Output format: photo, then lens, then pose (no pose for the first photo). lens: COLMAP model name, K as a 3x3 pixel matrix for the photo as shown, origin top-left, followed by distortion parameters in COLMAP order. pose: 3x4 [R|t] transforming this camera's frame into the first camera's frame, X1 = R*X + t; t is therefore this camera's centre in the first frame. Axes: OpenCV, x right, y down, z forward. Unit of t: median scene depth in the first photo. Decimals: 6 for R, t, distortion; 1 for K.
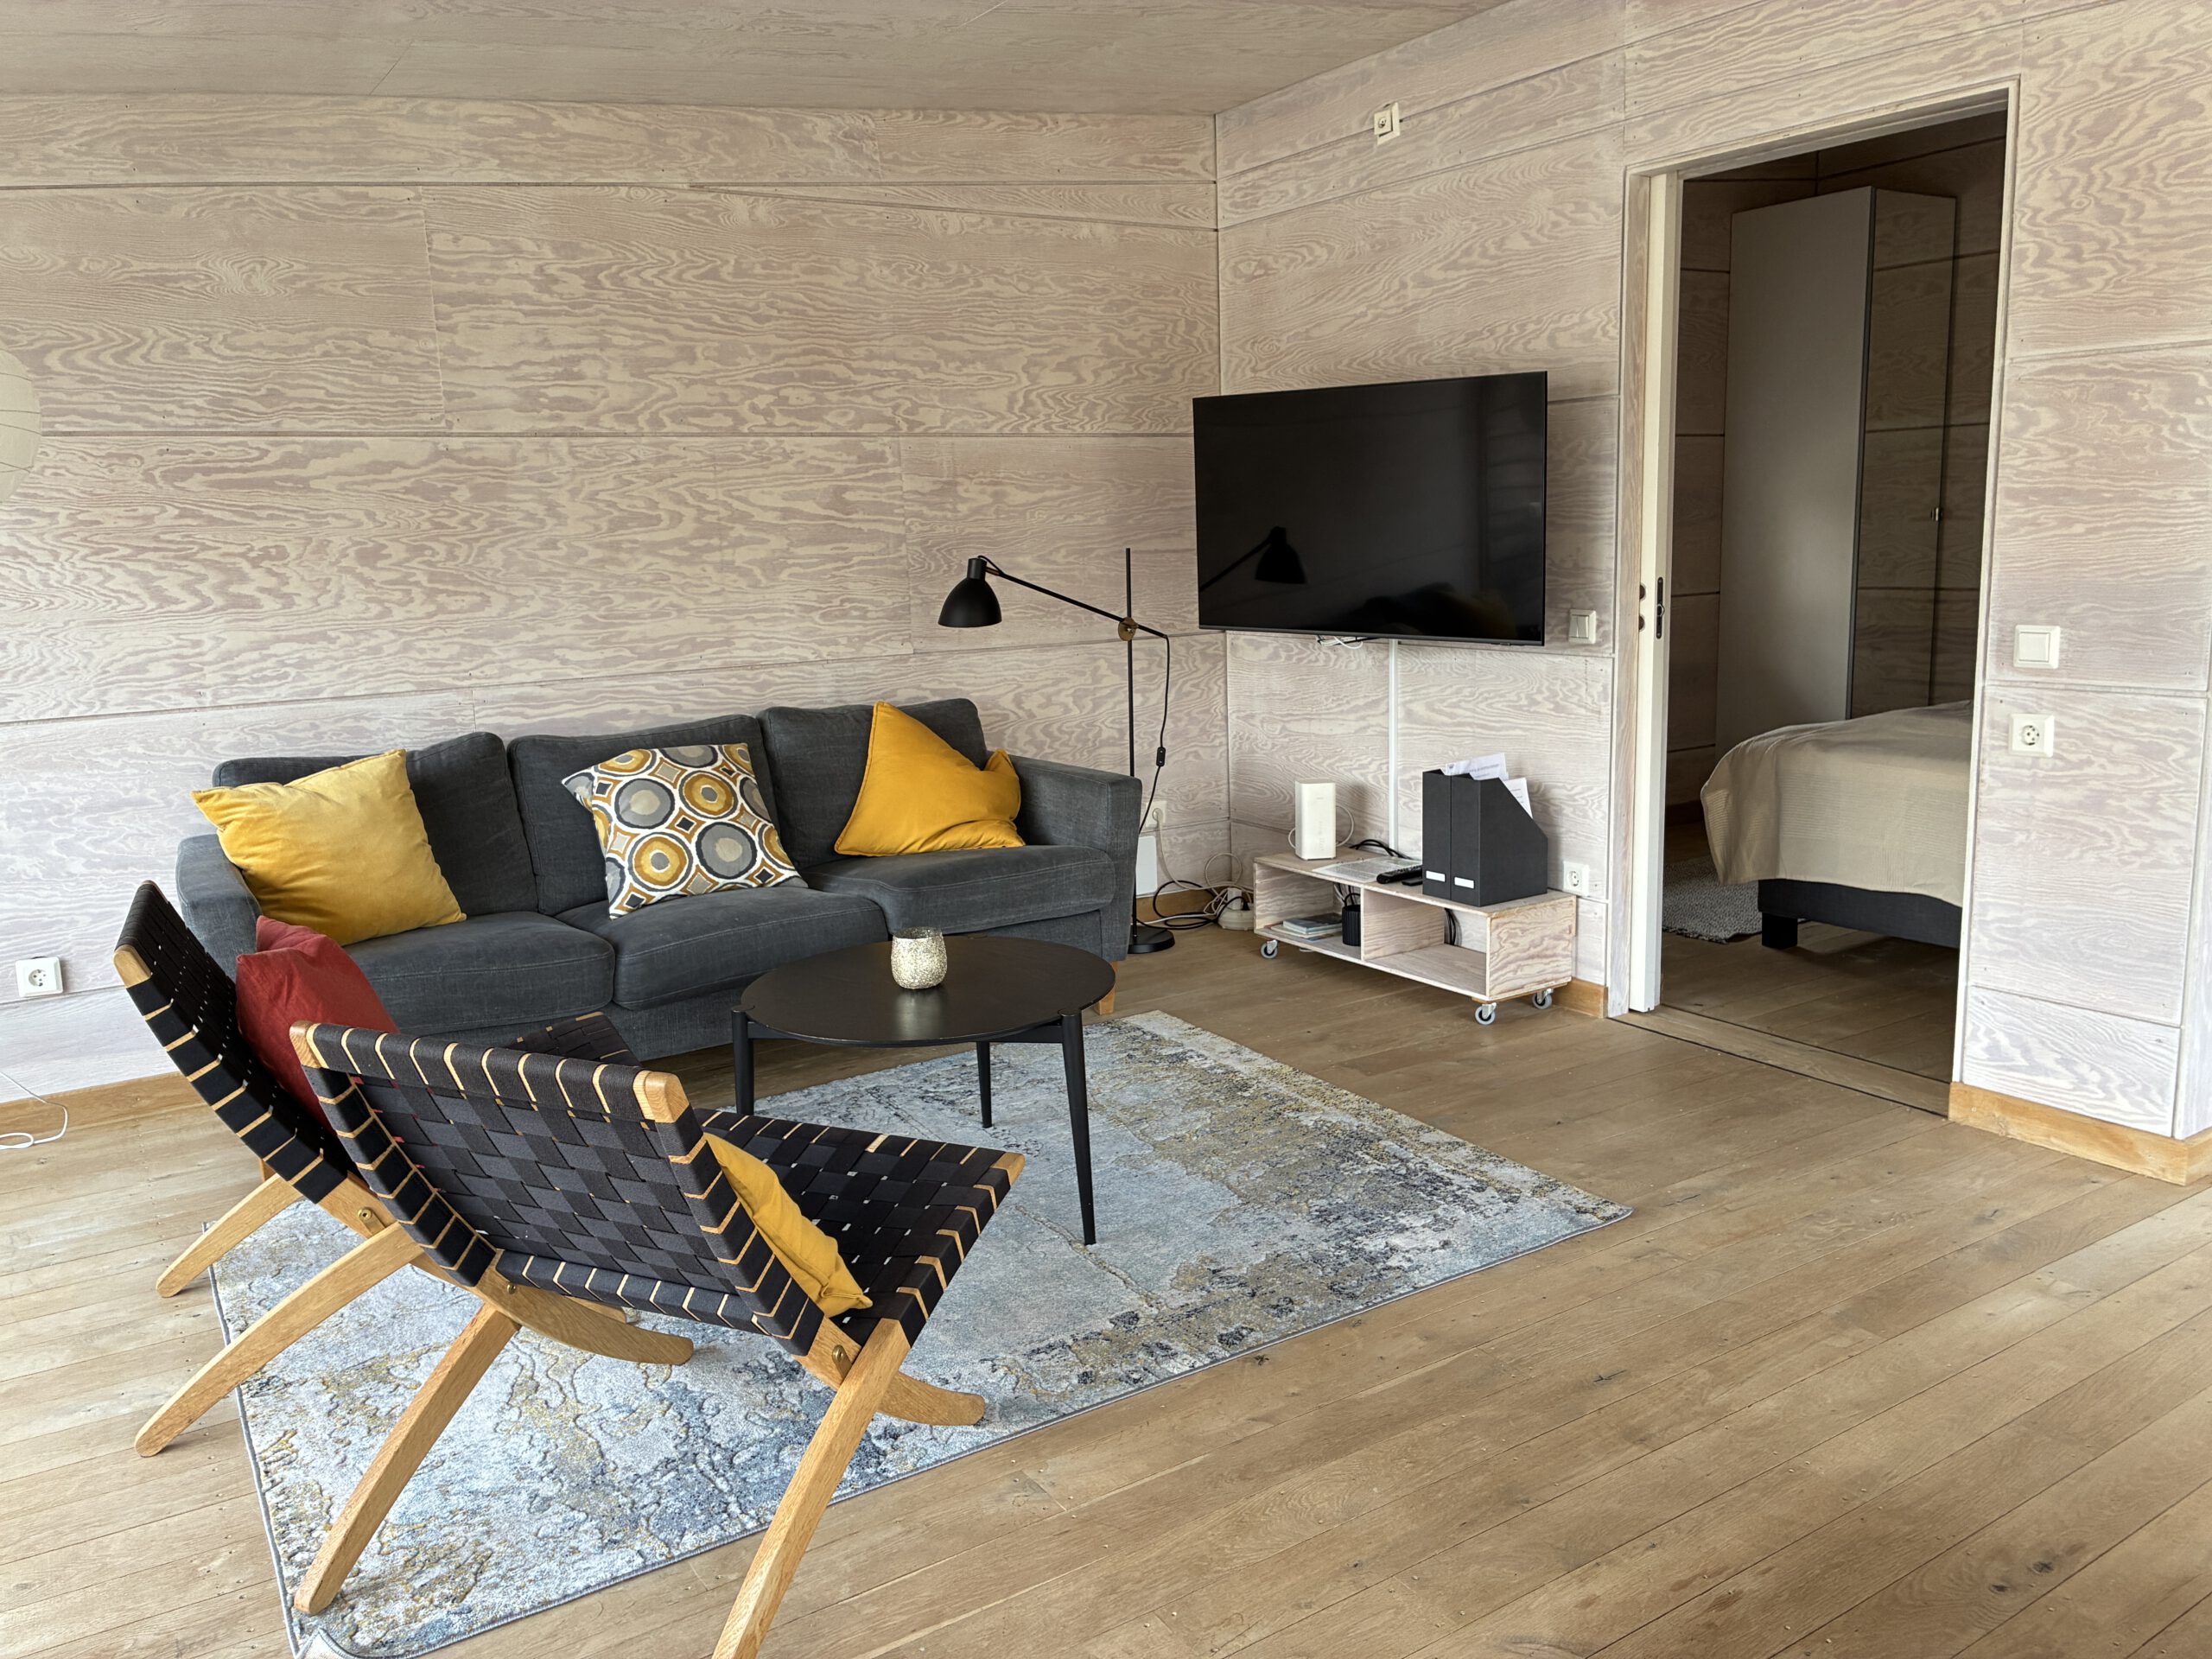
lens RADIAL K [[1679.5, 0, 1106.0], [0, 1679.5, 829.5], [0, 0, 1]] dist [-0.003964, 0.015823]
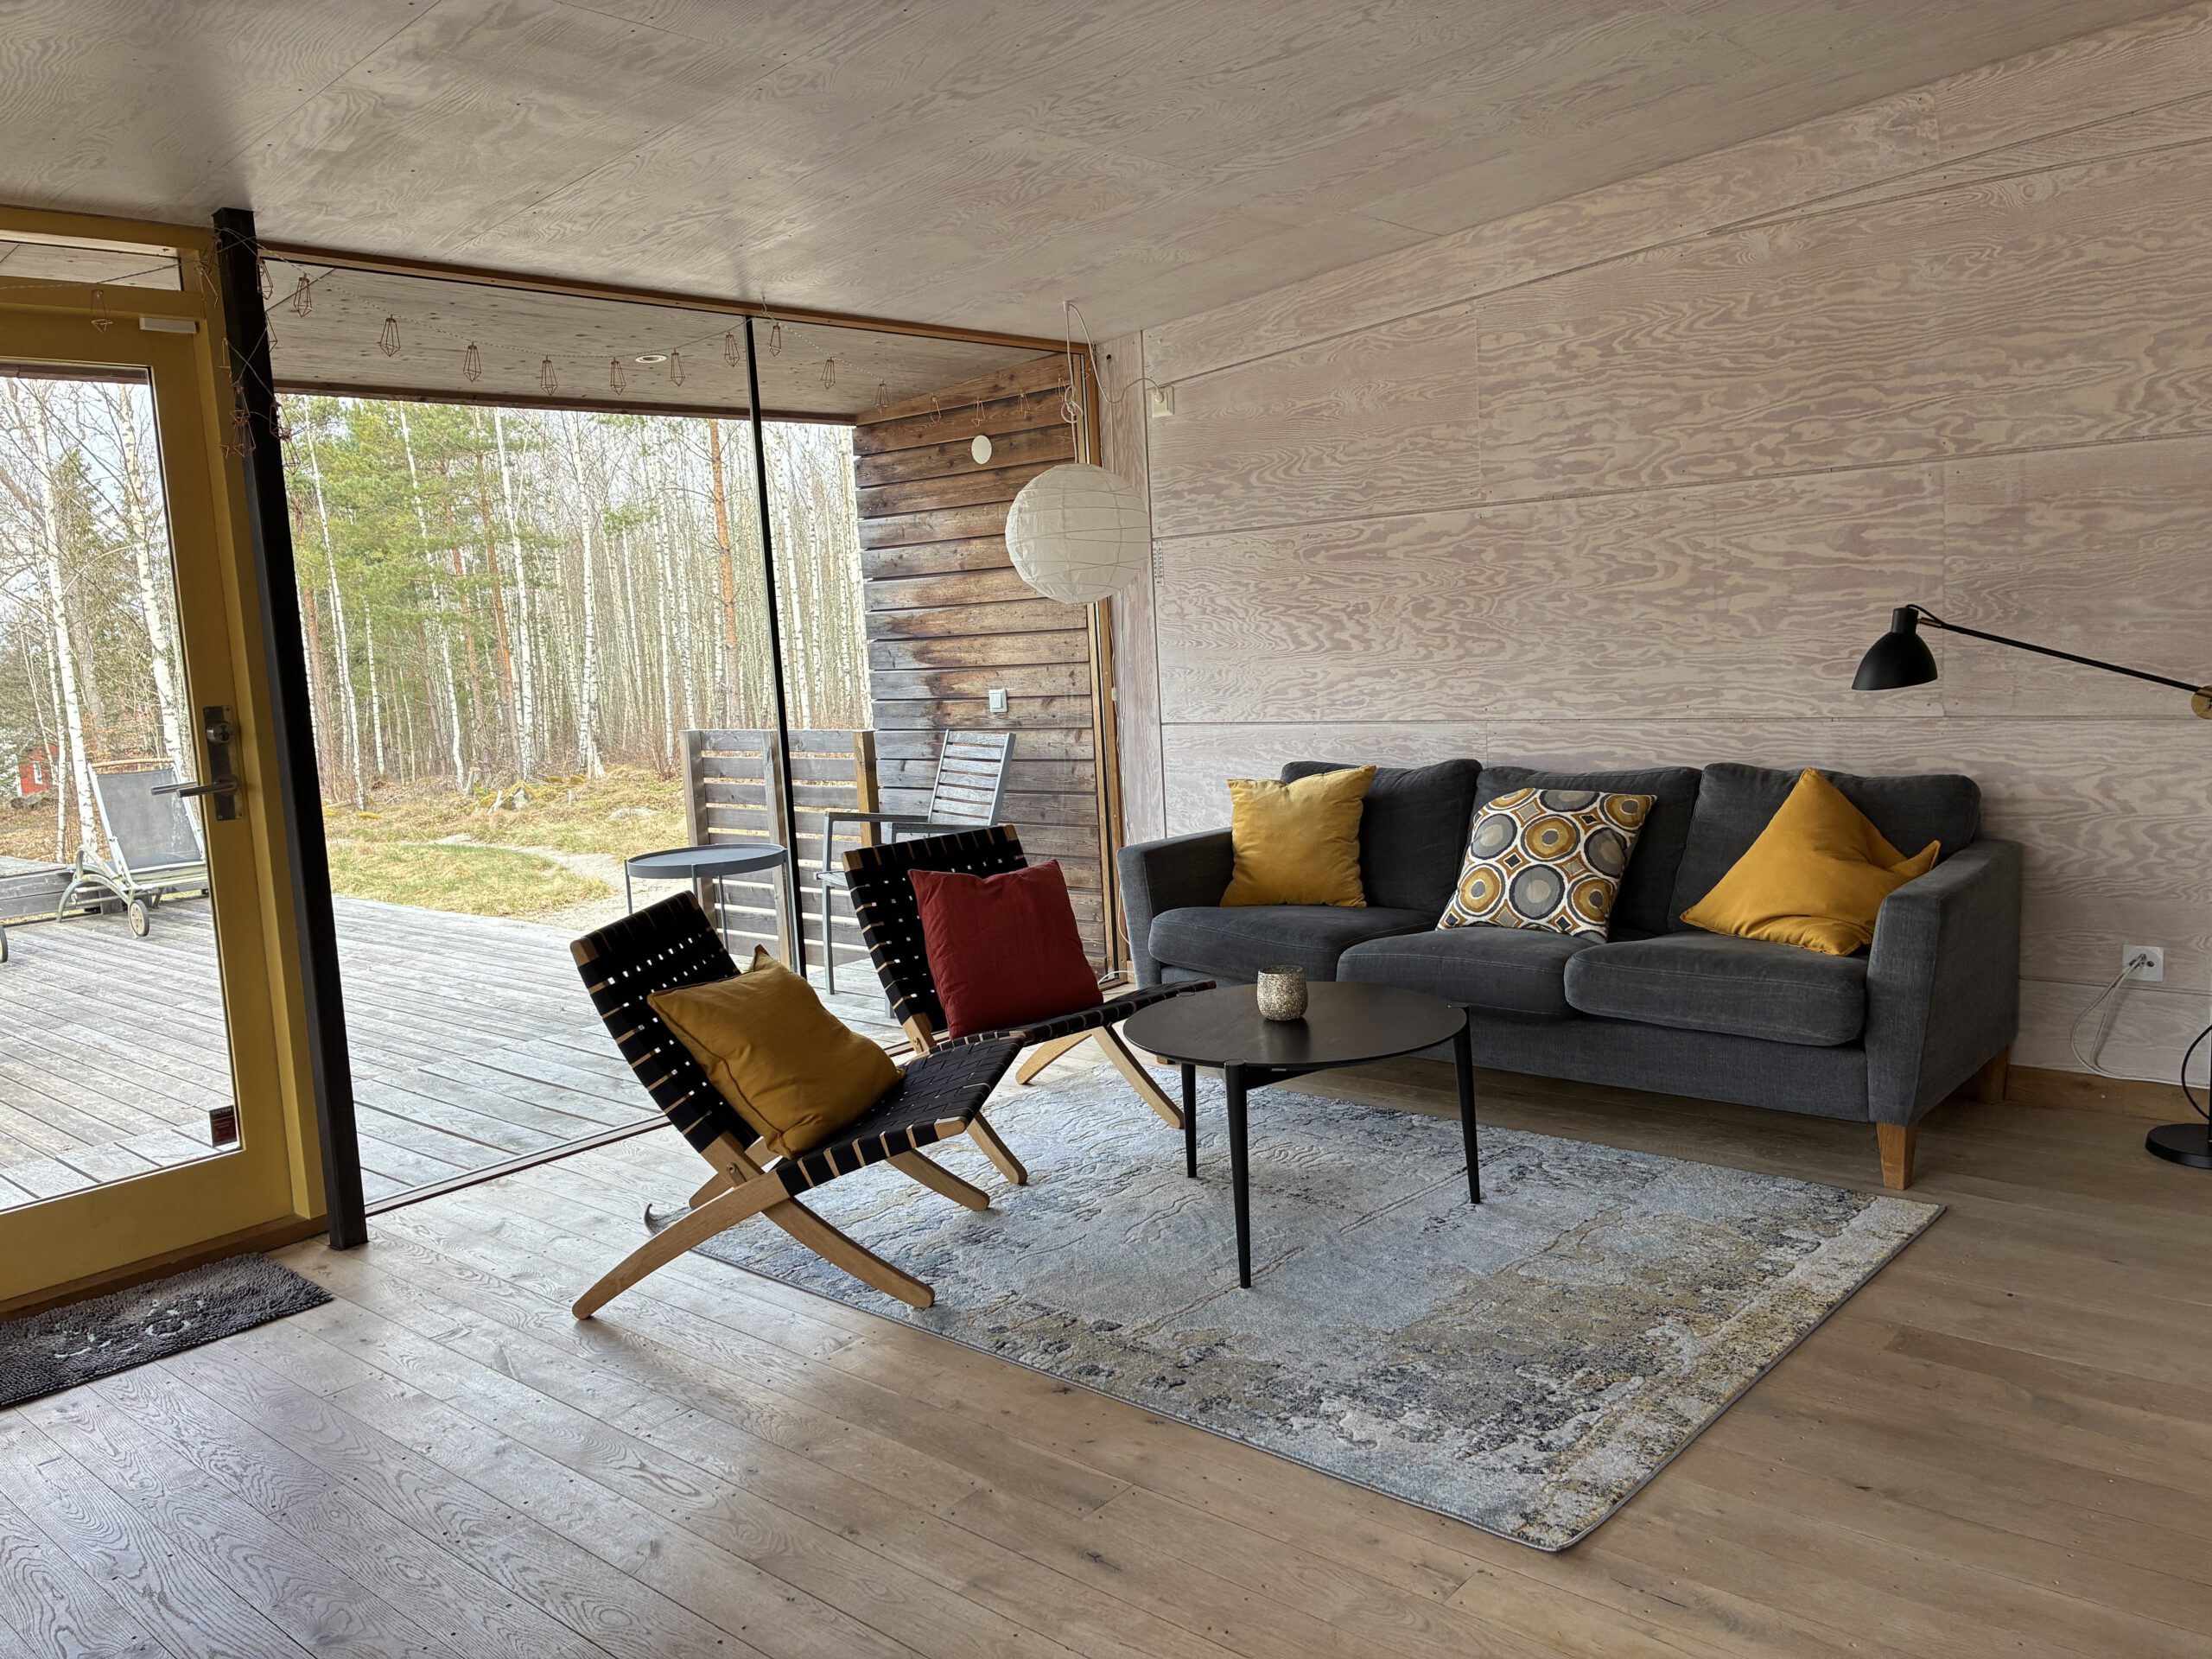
lens RADIAL K [[1683.2, 0, 1102.0], [0, 1683.2, 825.1], [0, 0, 1]] dist [0.027197, -0.045299]
pose [[0.271494, 0.130955, -0.953489, 0.655356], [-0.122723, 0.987323, 0.100658, -0.095239], [0.954584, 0.089687, 0.284123, 0.408315]]
